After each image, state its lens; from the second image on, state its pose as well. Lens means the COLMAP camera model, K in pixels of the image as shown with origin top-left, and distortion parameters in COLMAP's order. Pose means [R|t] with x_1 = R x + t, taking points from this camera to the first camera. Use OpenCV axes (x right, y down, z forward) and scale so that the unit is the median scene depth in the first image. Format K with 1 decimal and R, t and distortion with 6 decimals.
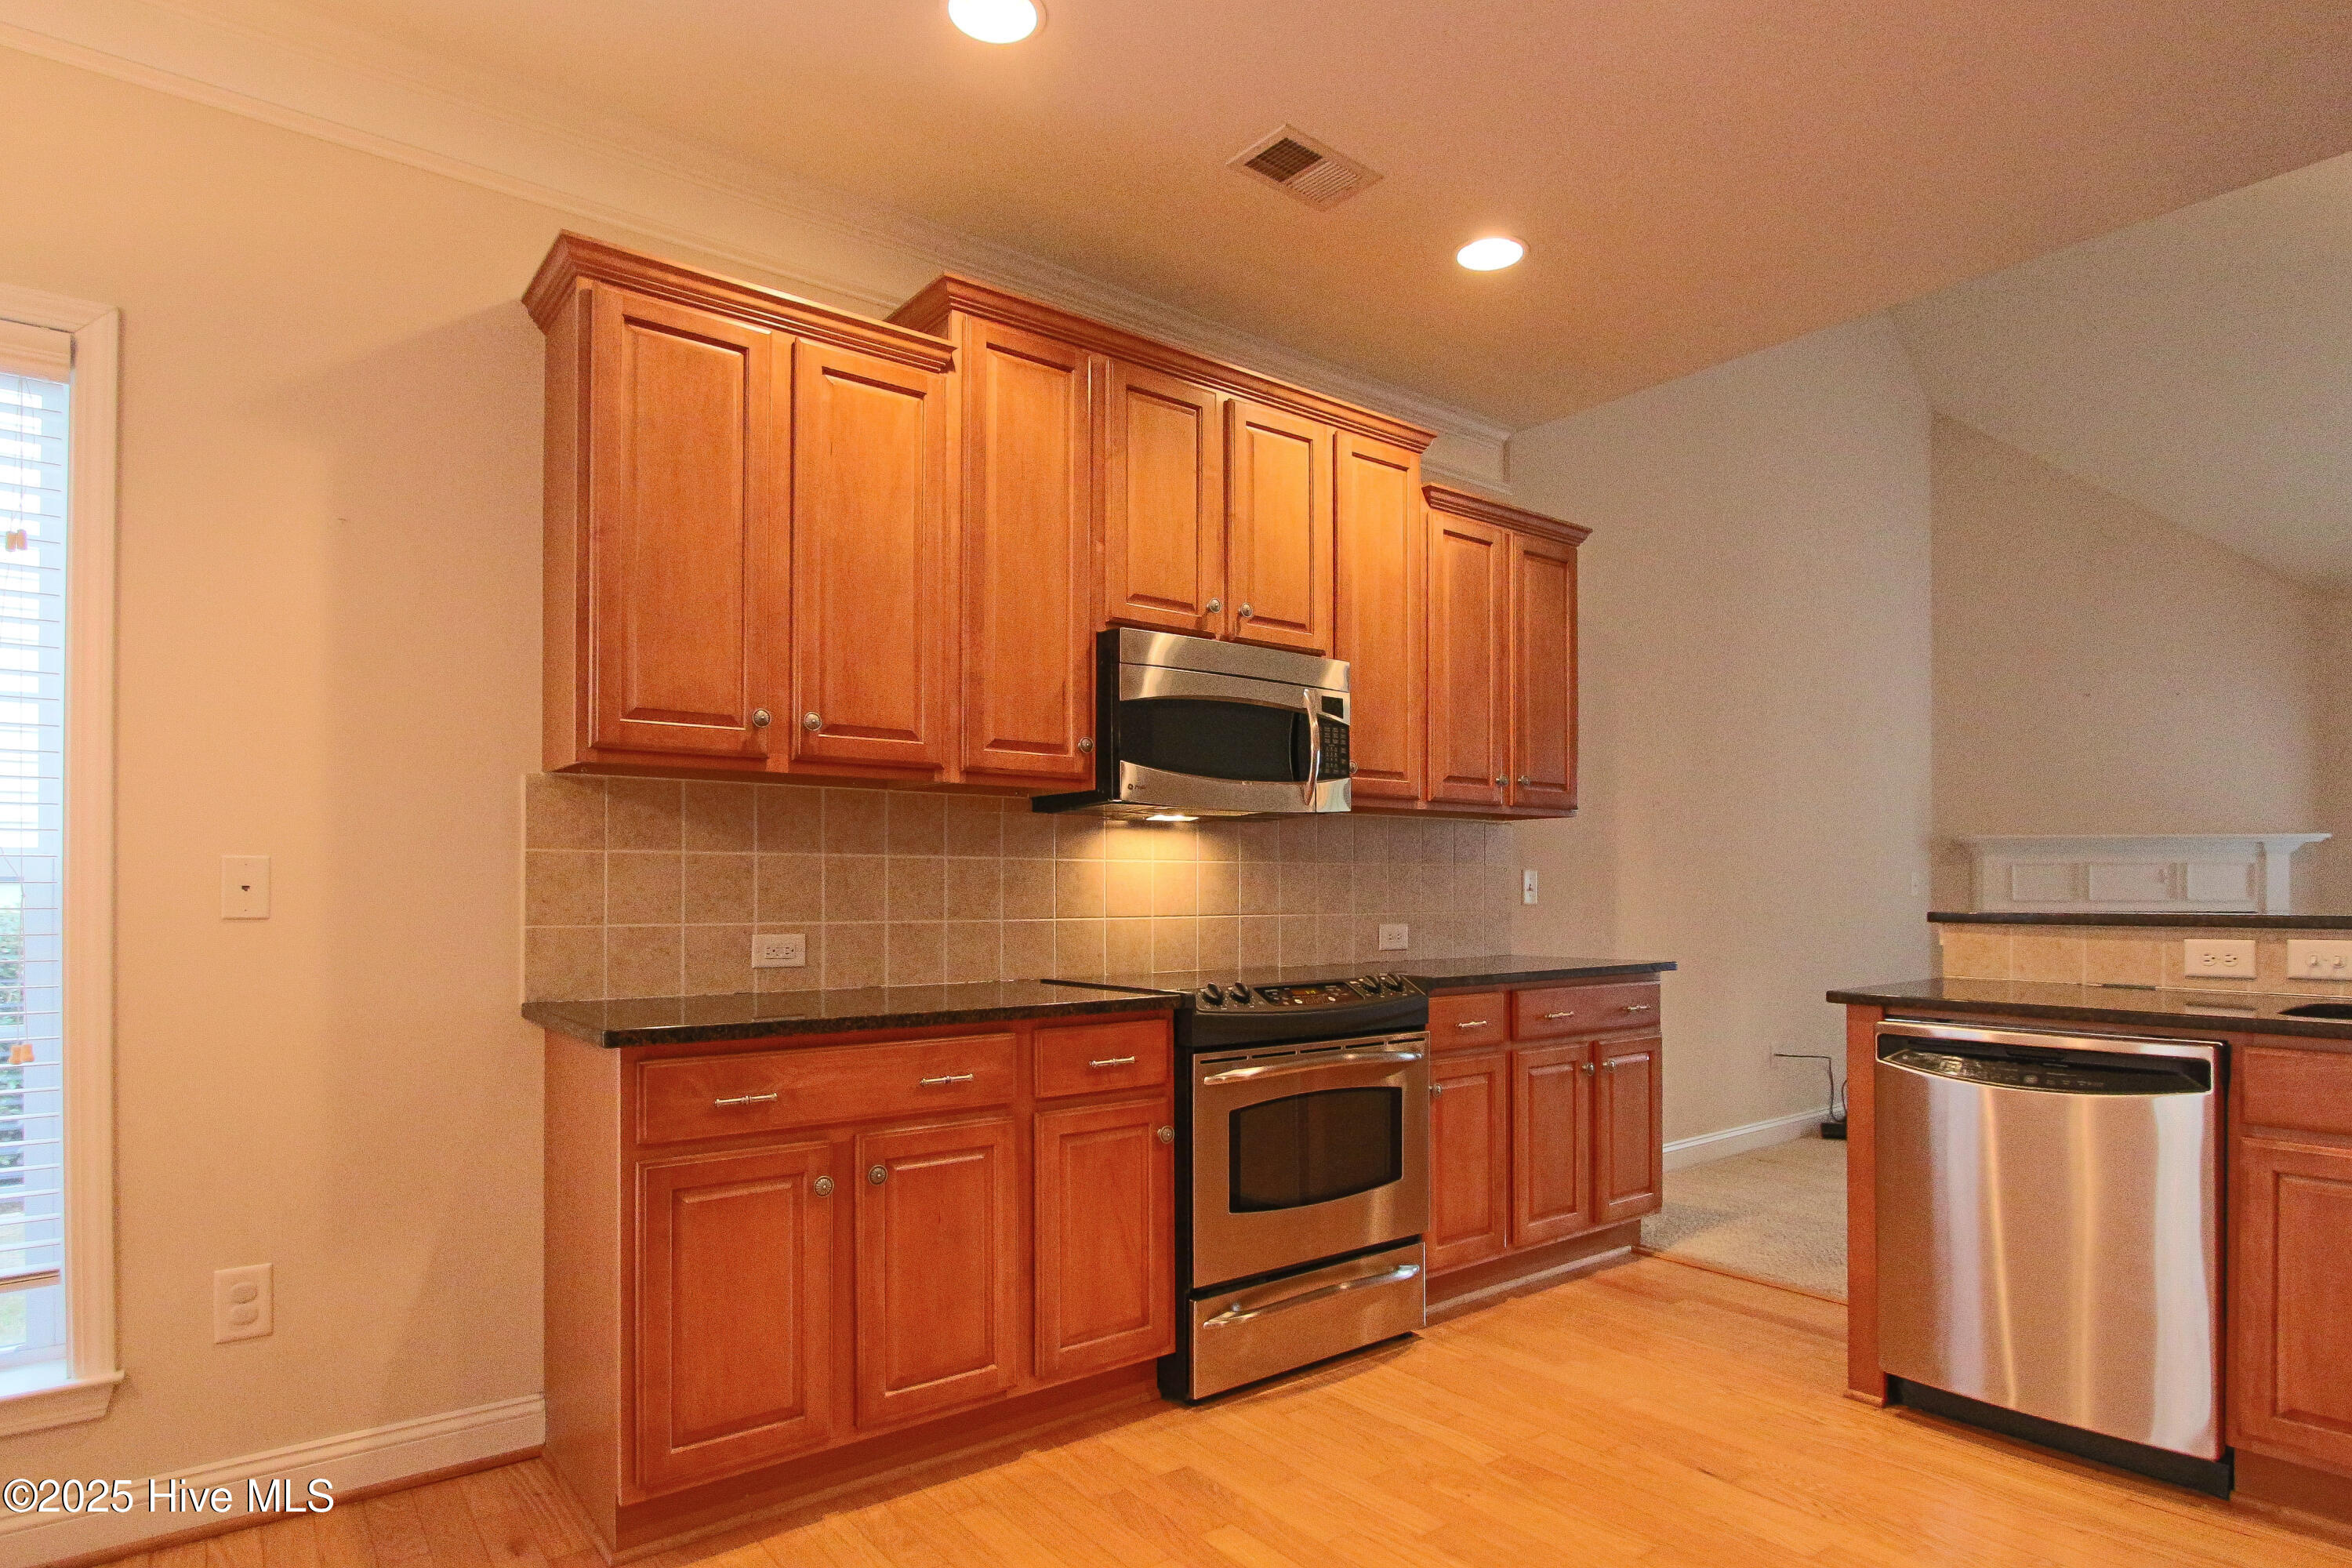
lens RADIAL K [[1233.0, 0, 1173.7], [0, 1233.0, 875.3], [0, 0, 1]] dist [-0.016594, -0.000229]
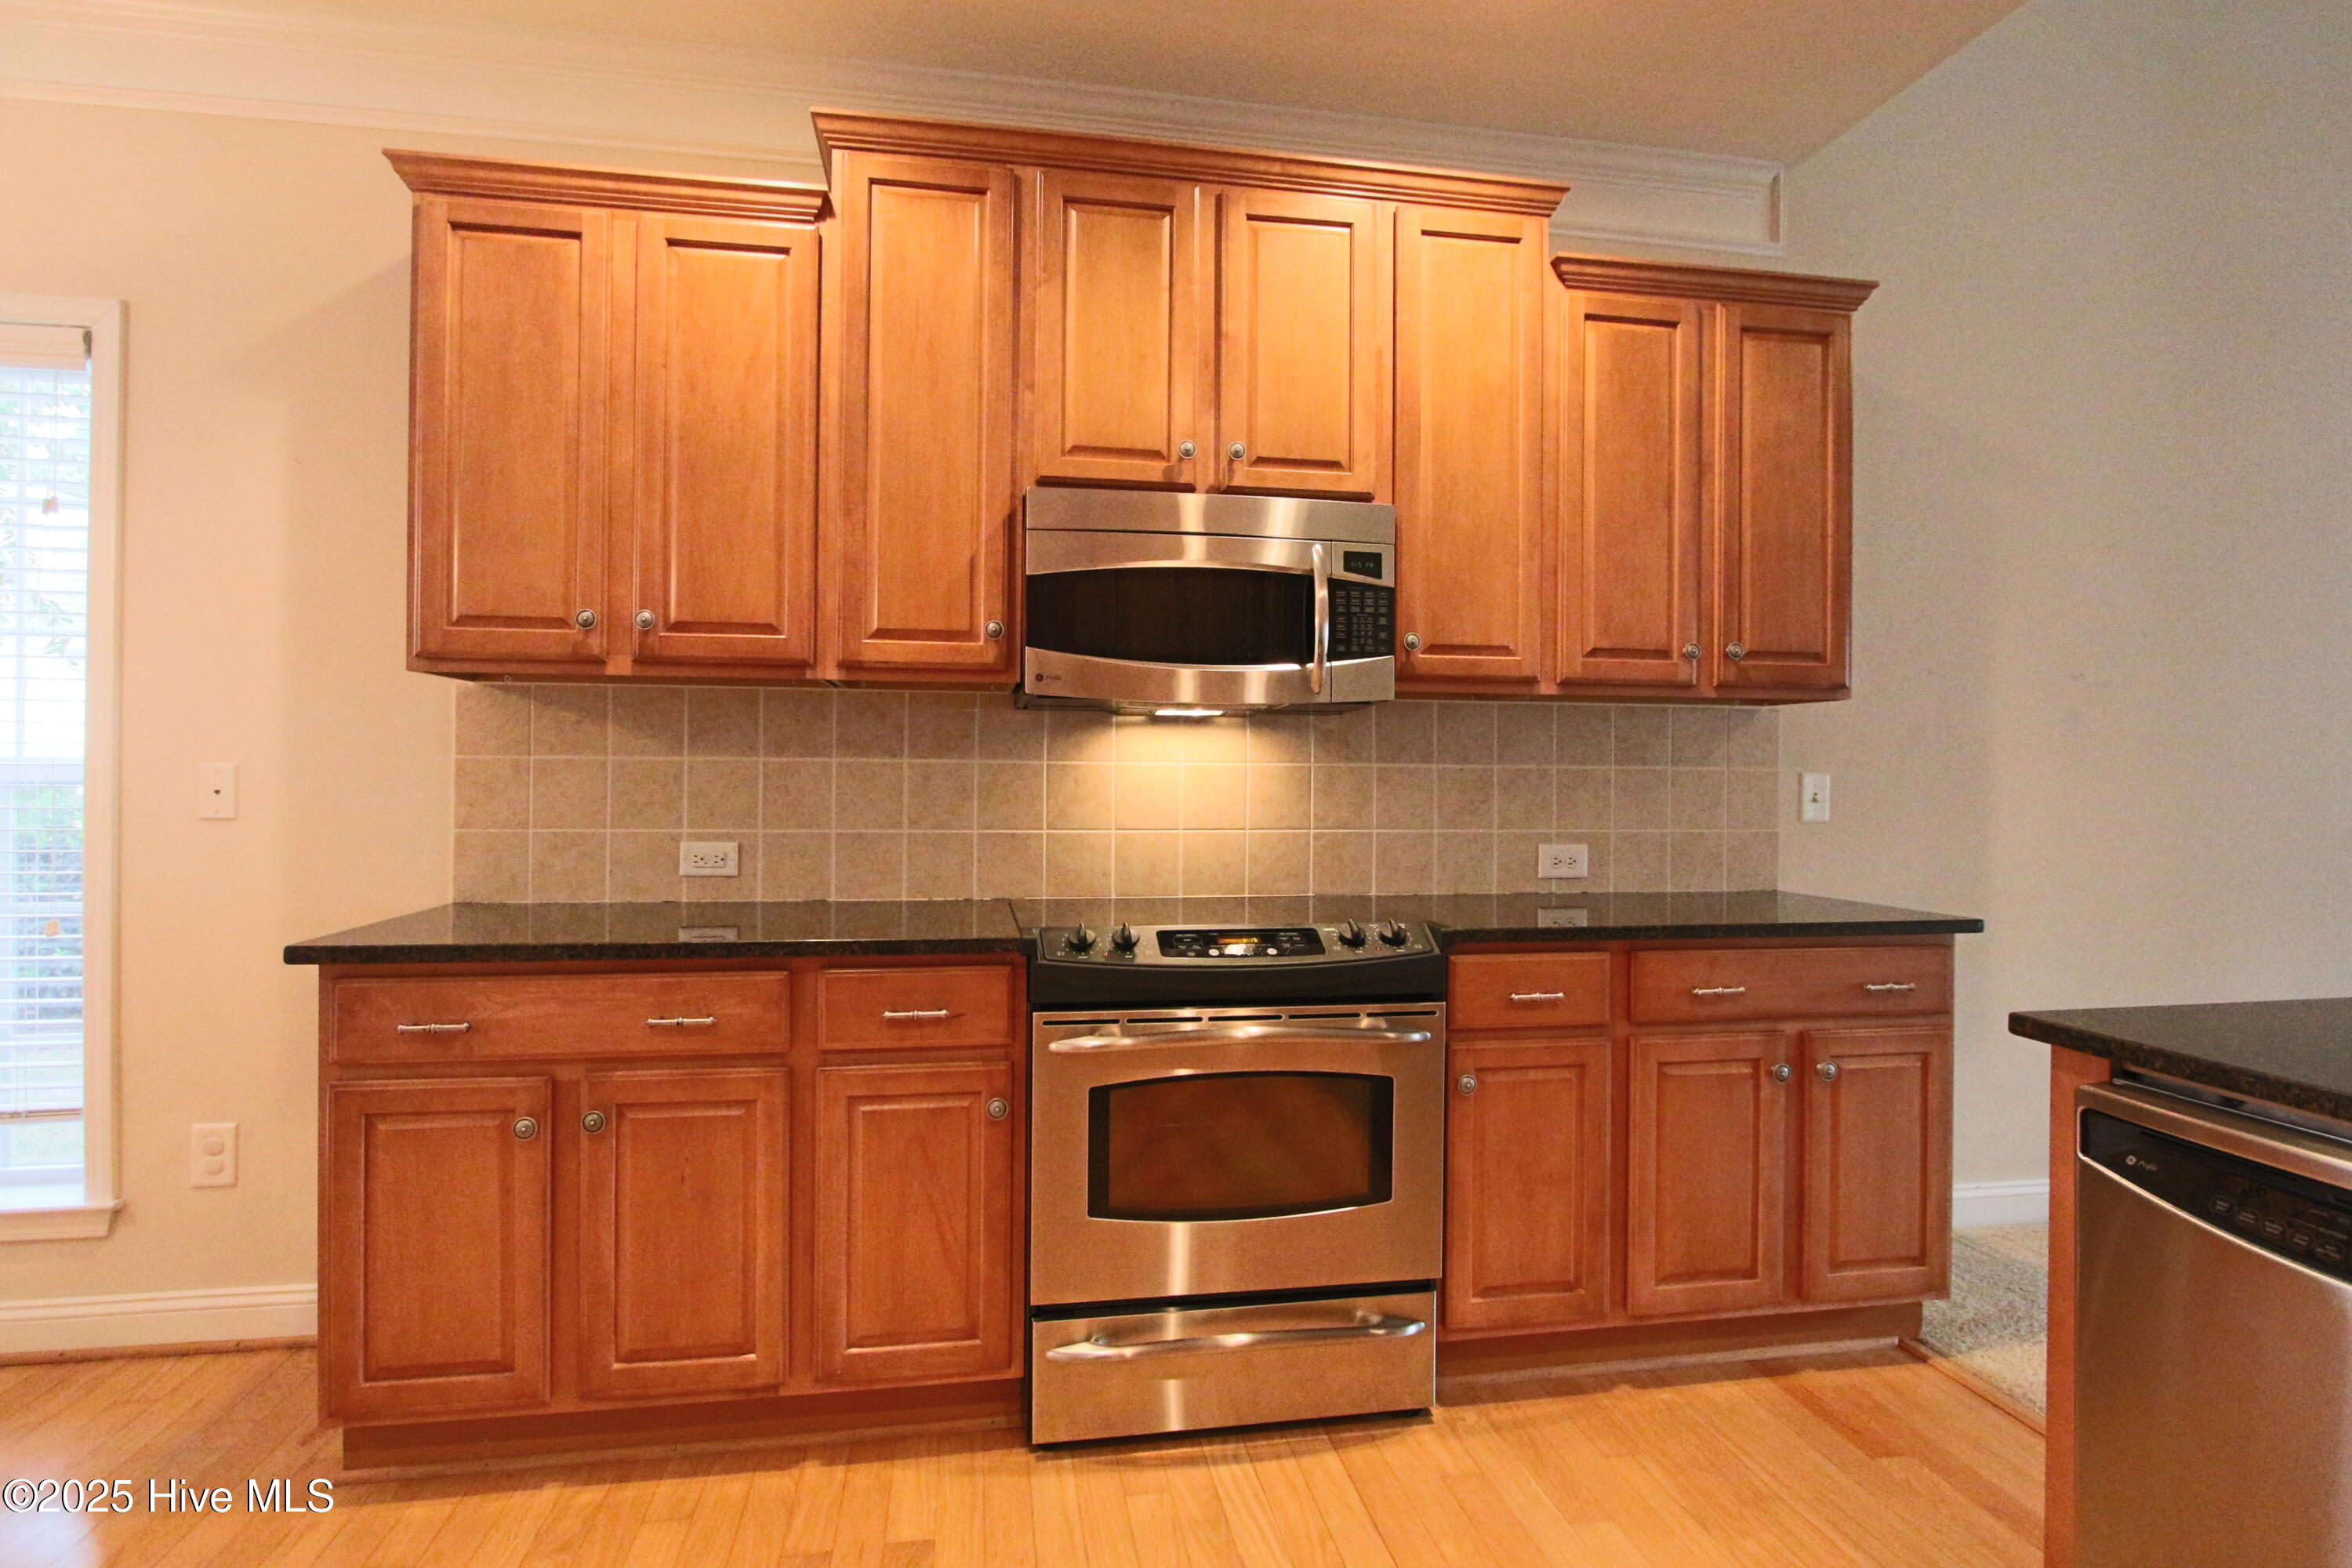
lens RADIAL K [[1177.9, 0, 1174.8], [0, 1177.9, 763.2], [0, 0, 1]] dist [-0.014137, -0.000164]
pose [[0.891219, 0.004254, -0.453553, 0.423011], [-0.003233, 0.999990, 0.003027, -0.017724], [0.453561, -0.001232, 0.891224, 0.347514]]
